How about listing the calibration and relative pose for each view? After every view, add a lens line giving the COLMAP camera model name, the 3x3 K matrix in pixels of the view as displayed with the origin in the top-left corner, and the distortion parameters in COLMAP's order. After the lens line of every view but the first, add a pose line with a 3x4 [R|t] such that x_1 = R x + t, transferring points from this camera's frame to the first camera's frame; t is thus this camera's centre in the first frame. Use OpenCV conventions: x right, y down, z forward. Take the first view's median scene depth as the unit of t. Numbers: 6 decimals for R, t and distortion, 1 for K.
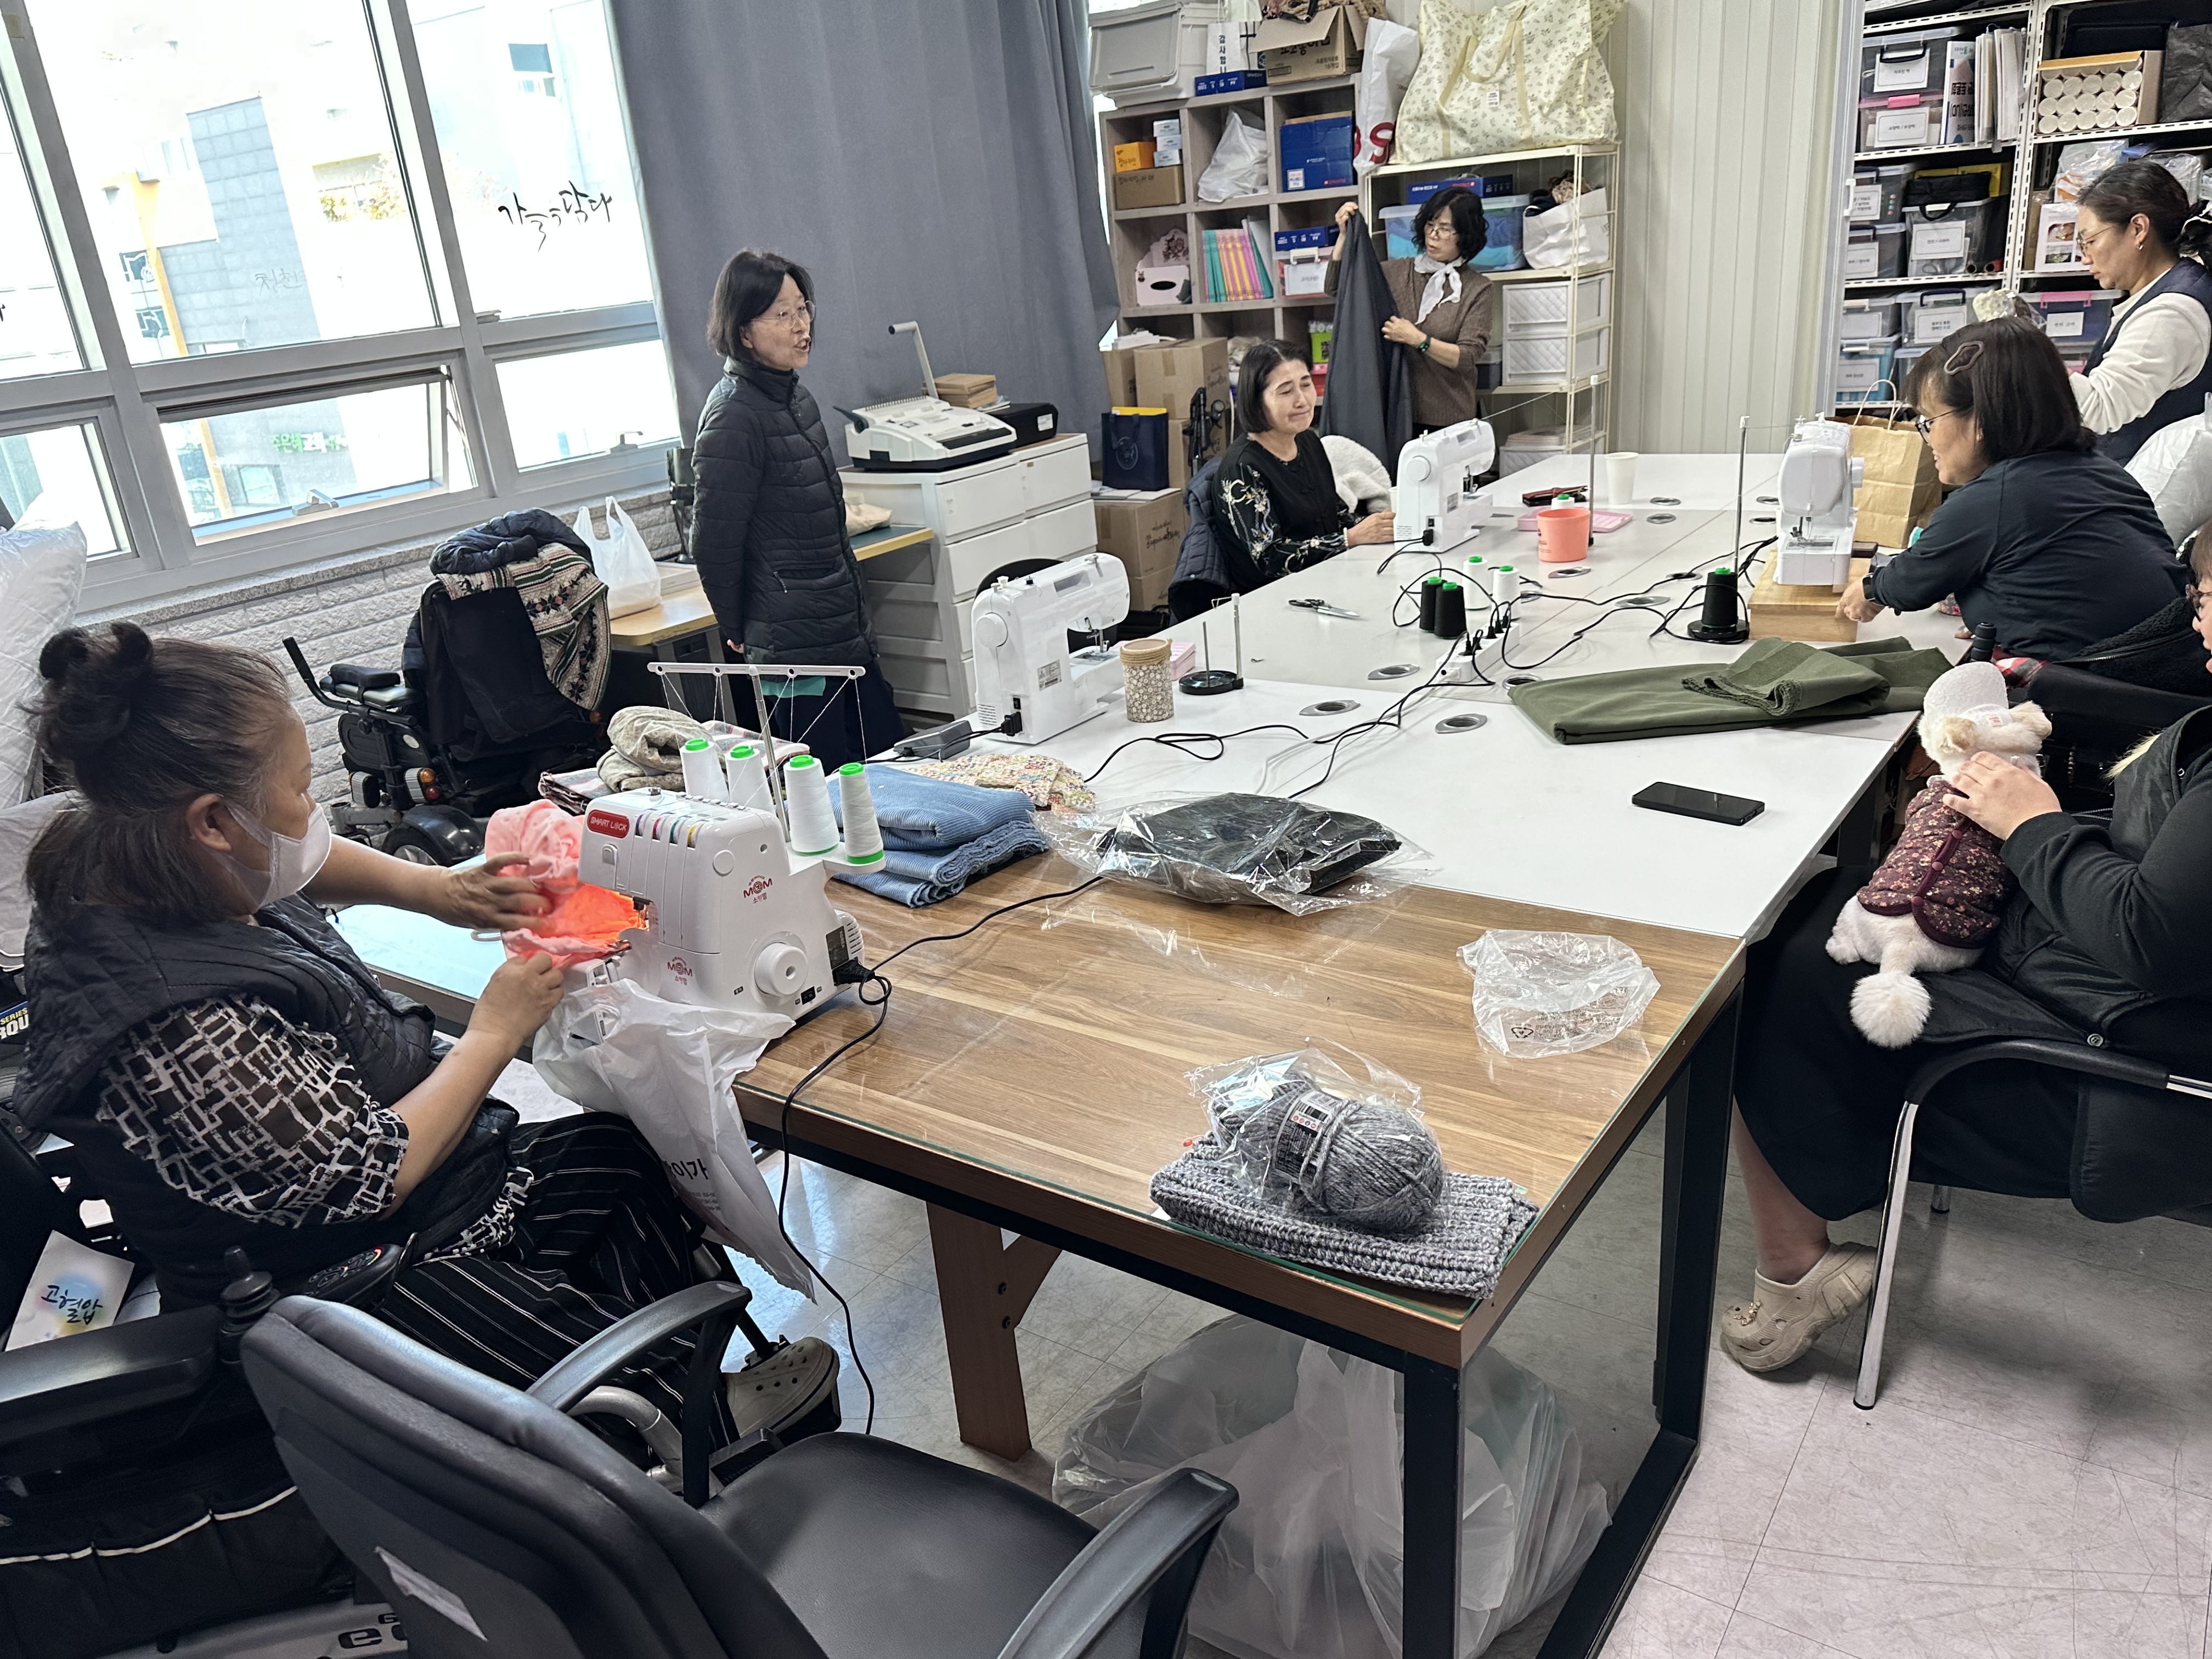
lens RADIAL K [[1581.7, 0, 1089.9], [0, 1581.7, 843.3], [0, 0, 1]] dist [0.014326, 0.026927]
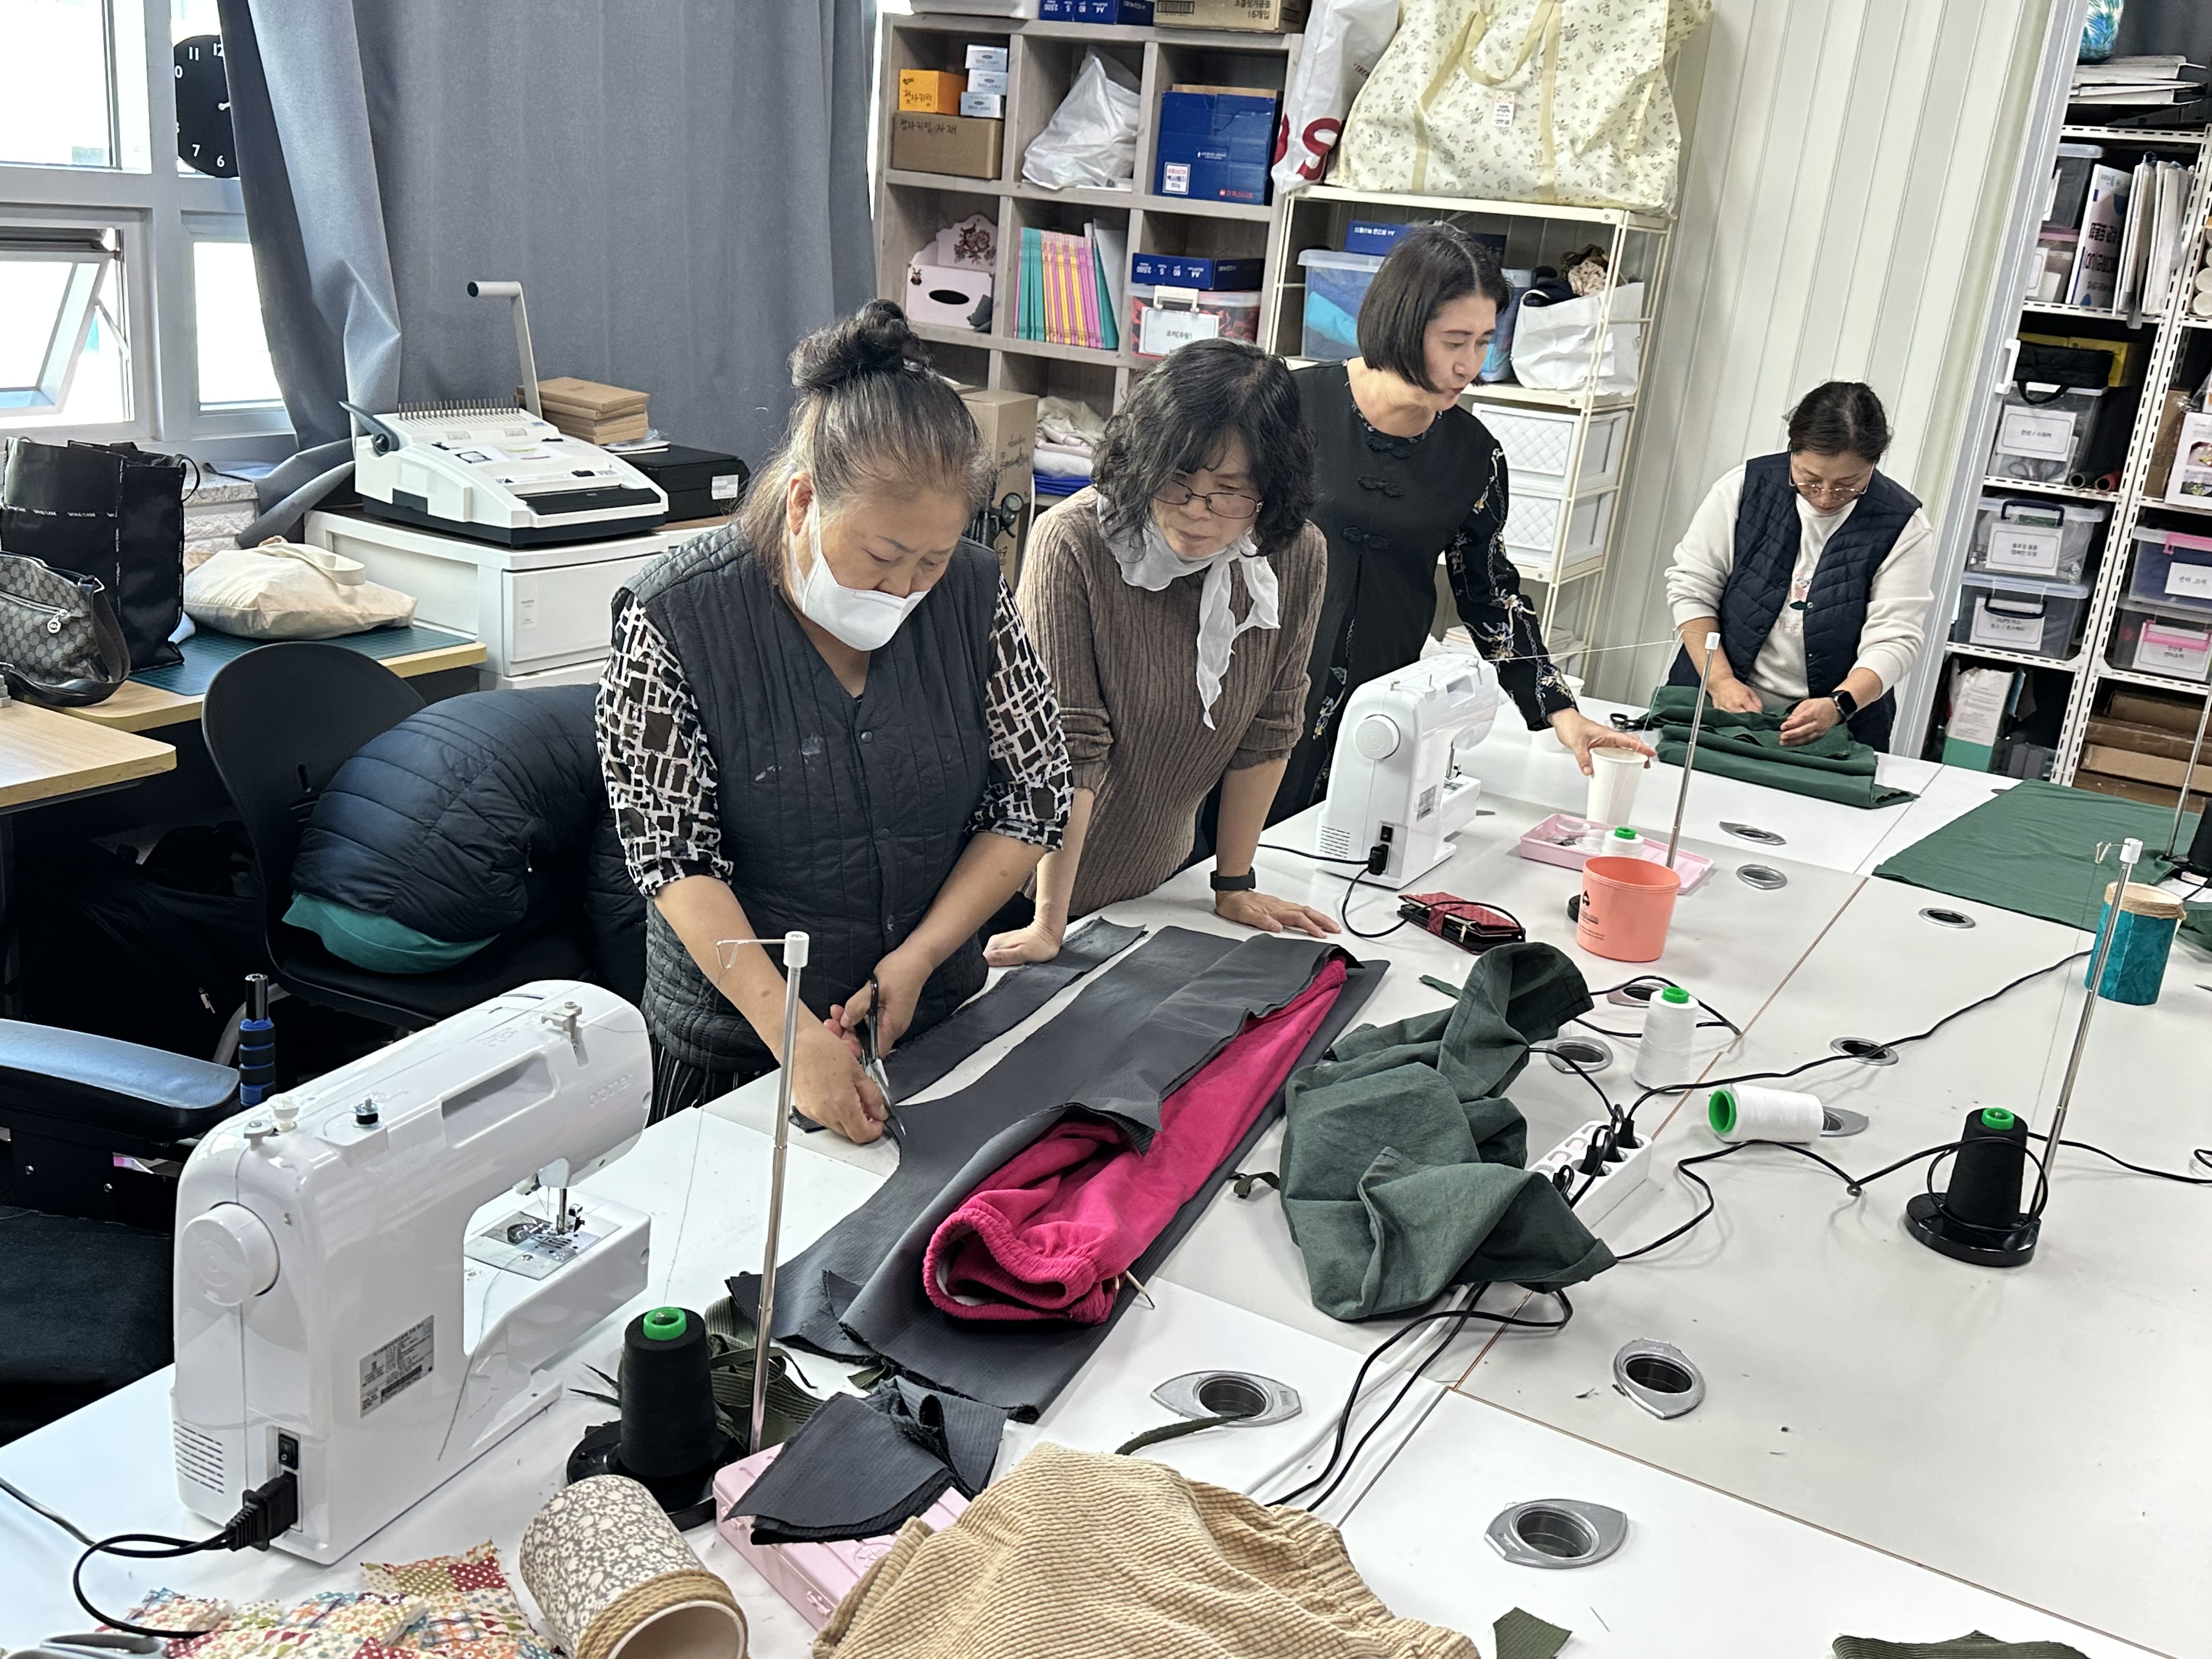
lens RADIAL K [[2082.8, 0, 1108.5], [0, 2082.8, 851.7], [0, 0, 1]] dist [0.100616, 0.000000]
pose [[0.977188, 0.142118, 0.157814, 0.008306], [-0.130067, 0.987916, -0.084285, -0.079265], [-0.167886, 0.061836, 0.983865, 0.197650]]
